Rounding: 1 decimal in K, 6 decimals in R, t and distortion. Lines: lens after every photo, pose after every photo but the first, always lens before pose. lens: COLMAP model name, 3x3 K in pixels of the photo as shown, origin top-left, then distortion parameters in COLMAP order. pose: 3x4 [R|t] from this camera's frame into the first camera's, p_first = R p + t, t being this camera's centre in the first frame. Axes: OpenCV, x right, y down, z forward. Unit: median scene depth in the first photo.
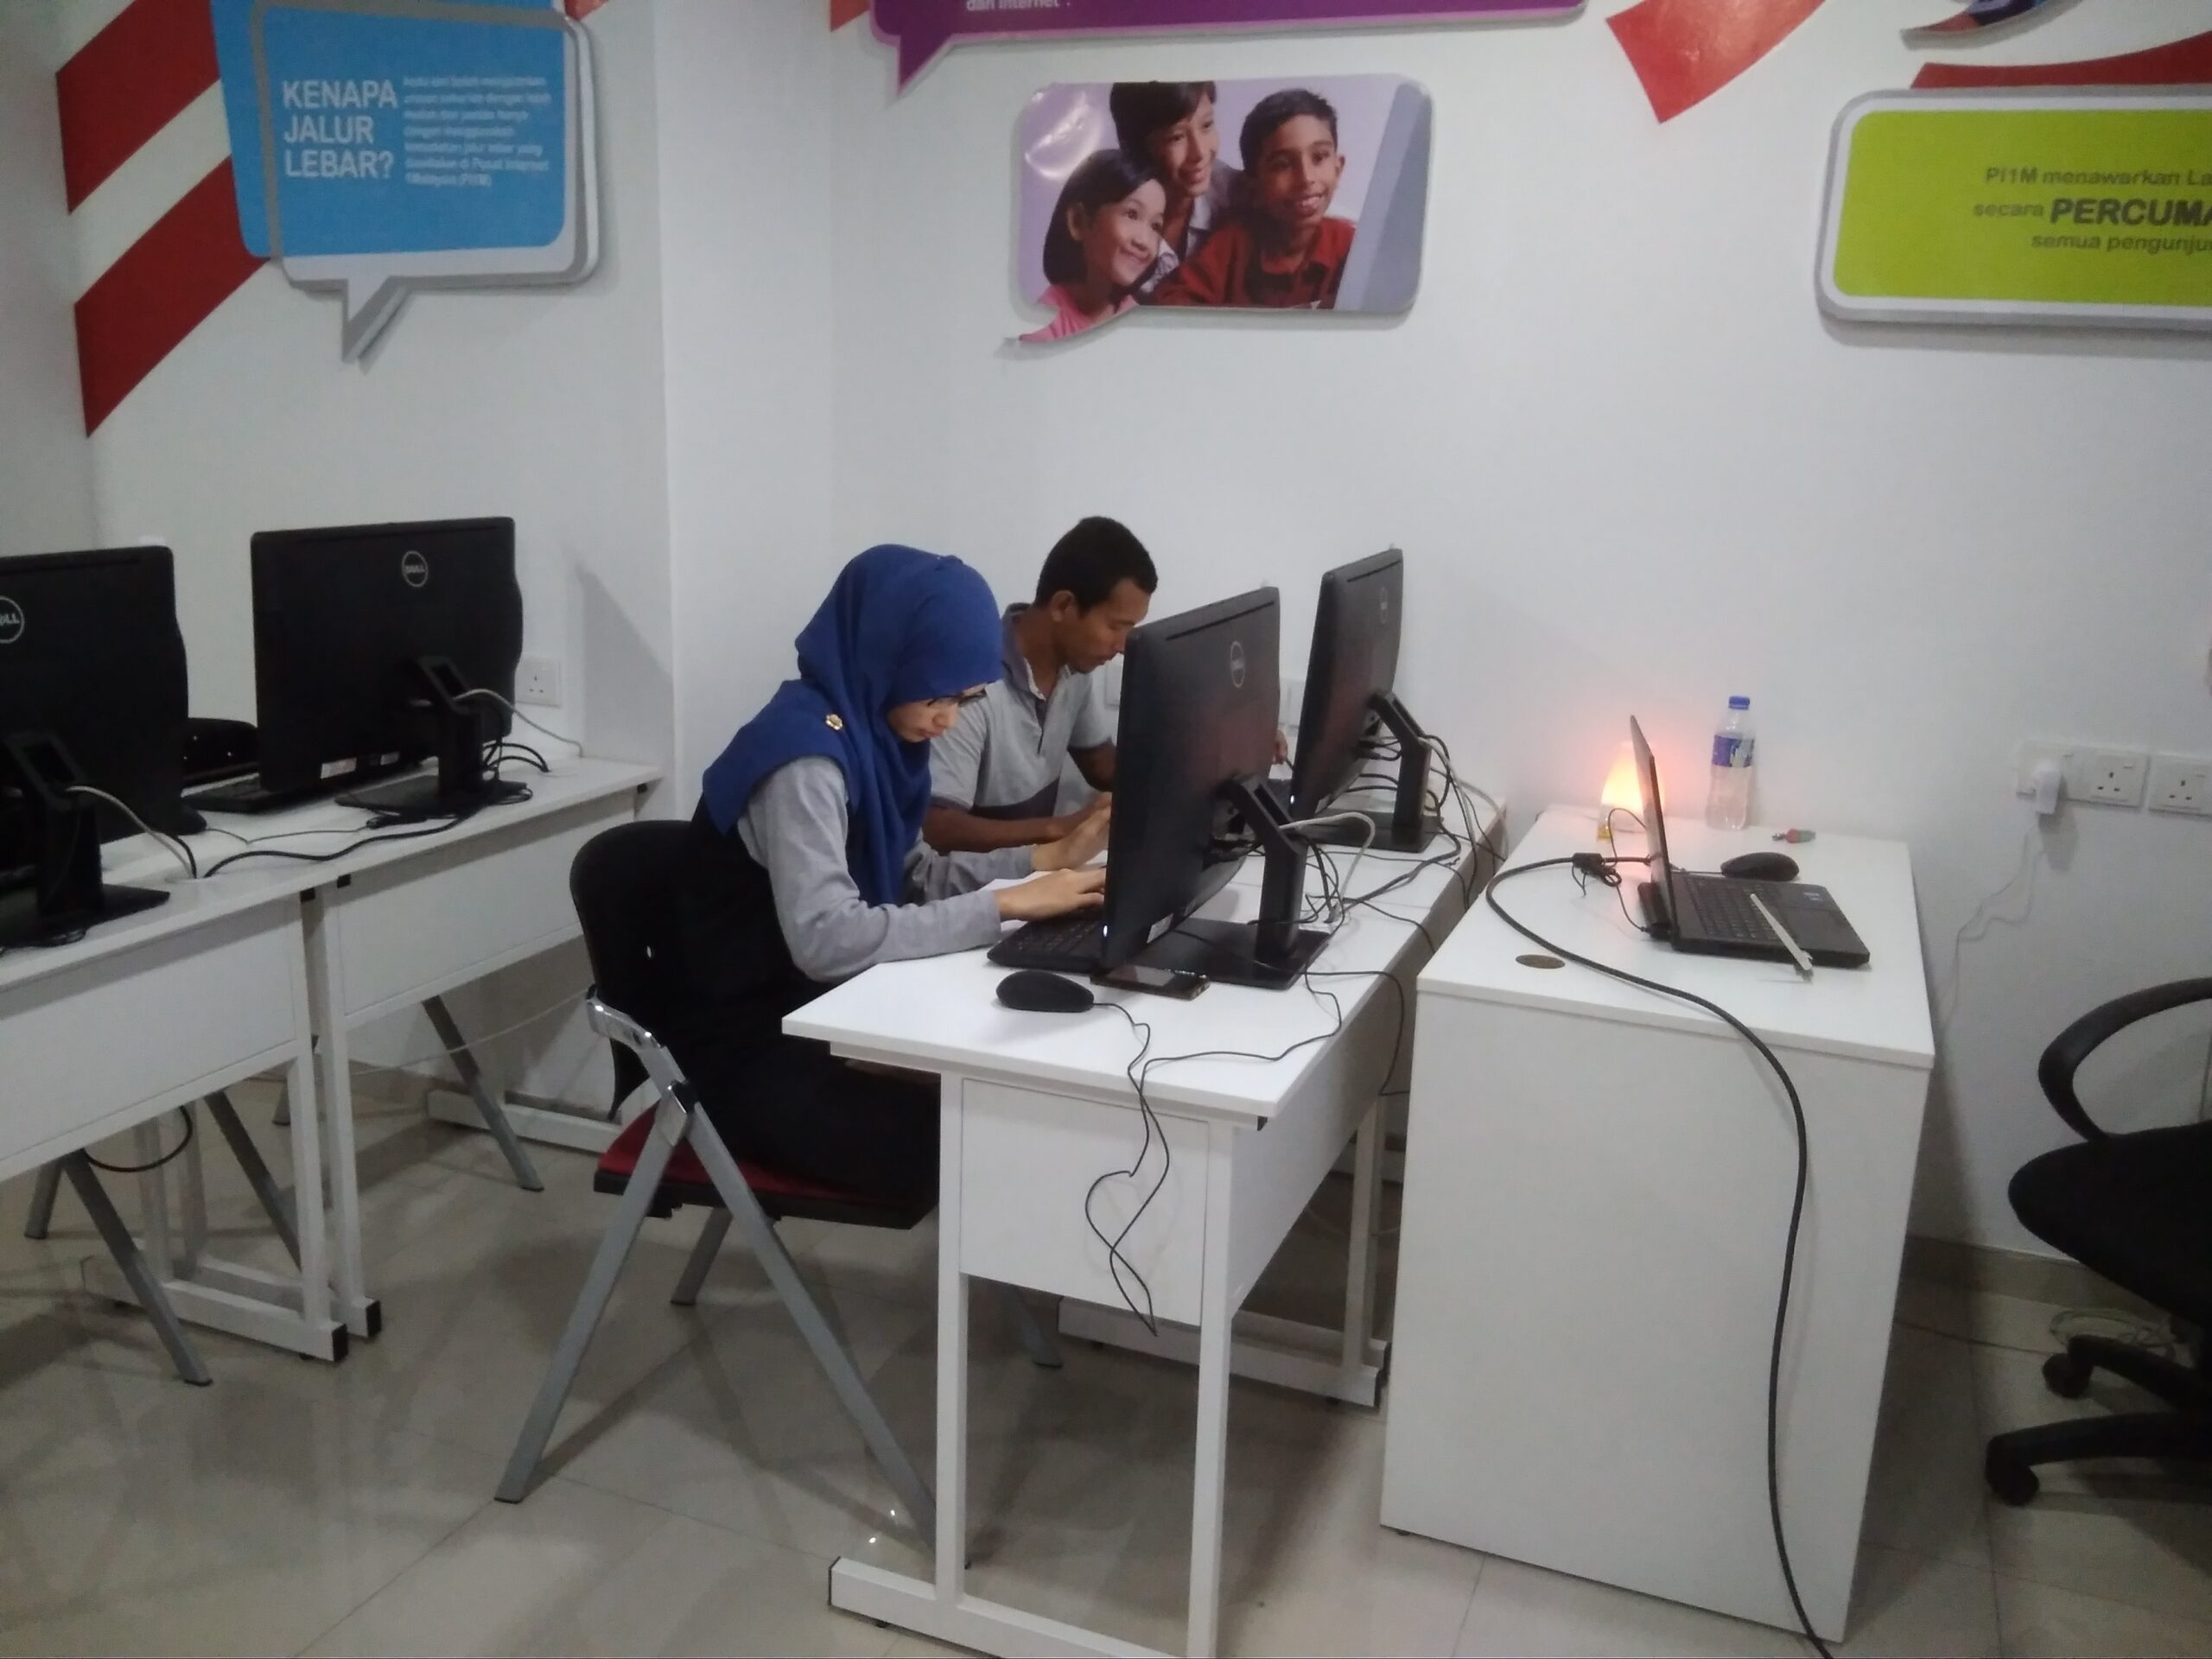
lens RADIAL K [[1871.9, 0, 1106.0], [0, 1871.9, 829.5], [0, 0, 1]] dist [0.049549, -0.104922]
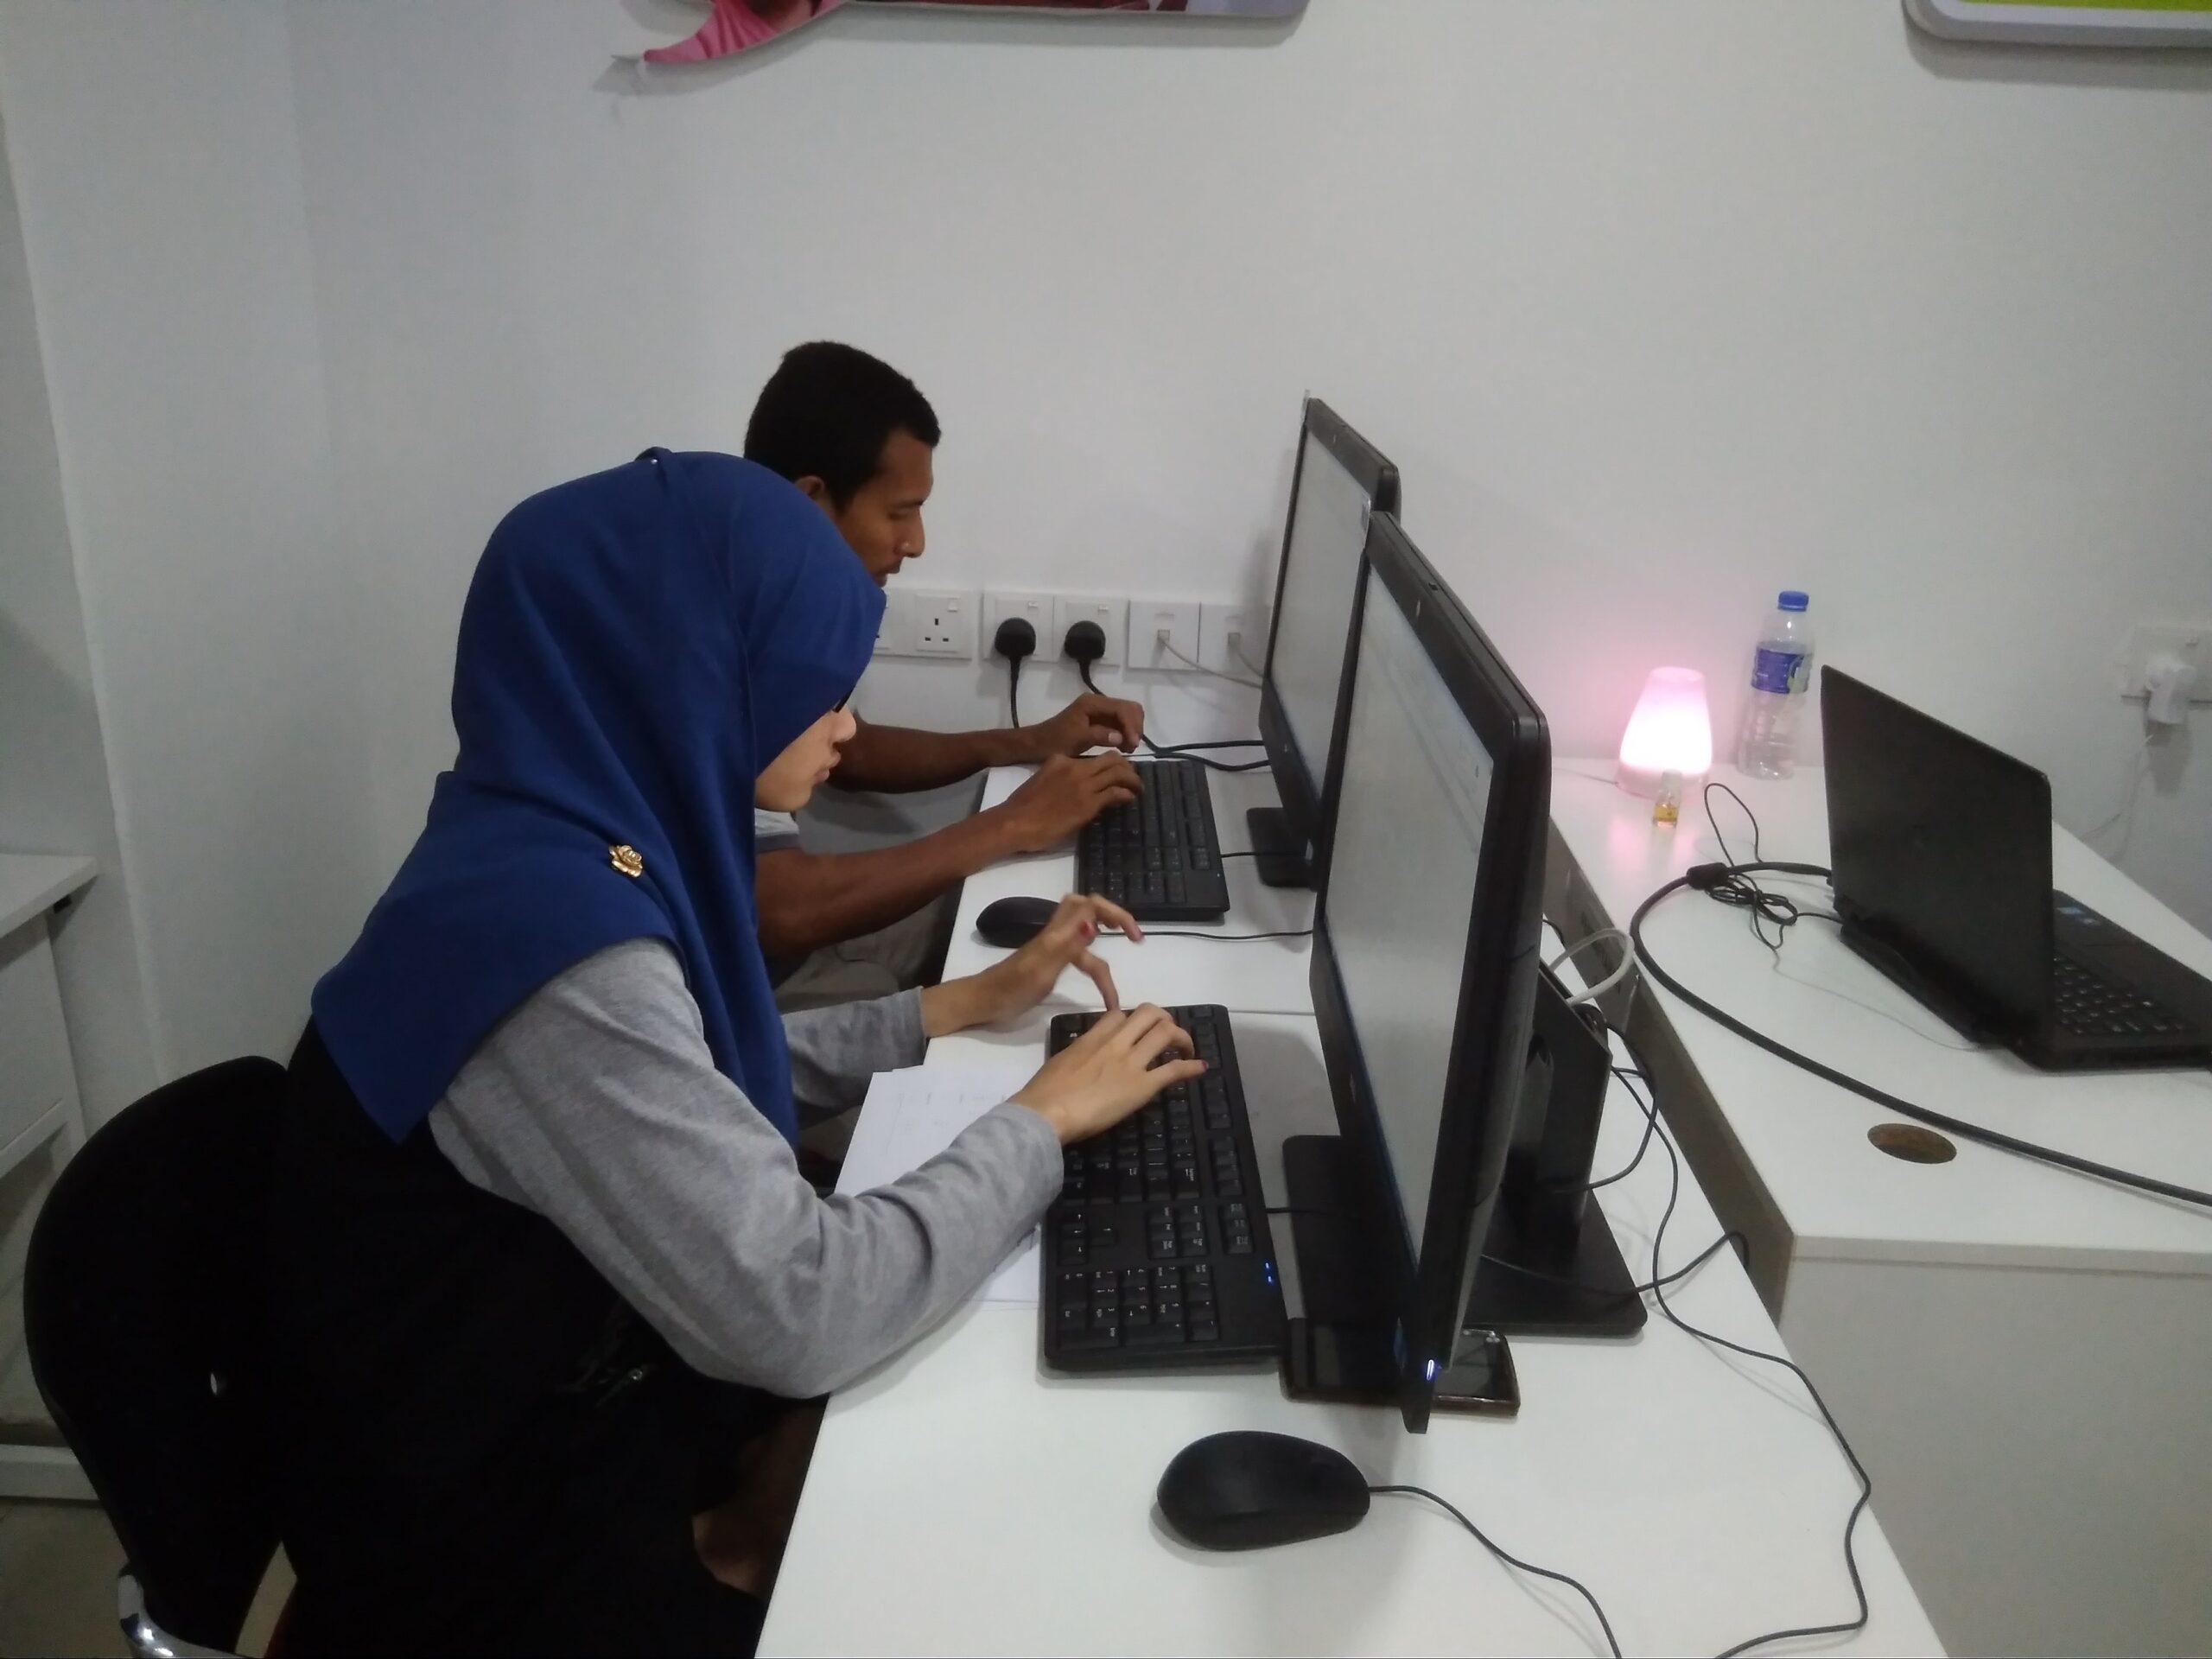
lens RADIAL K [[1871.9, 0, 1106.0], [0, 1871.9, 829.5], [0, 0, 1]] dist [0.049549, -0.104922]
pose [[0.948228, -0.109327, 0.298180, -0.131339], [0.074531, 0.989265, 0.125697, -0.091061], [-0.308721, -0.096966, 0.946197, 0.404014]]
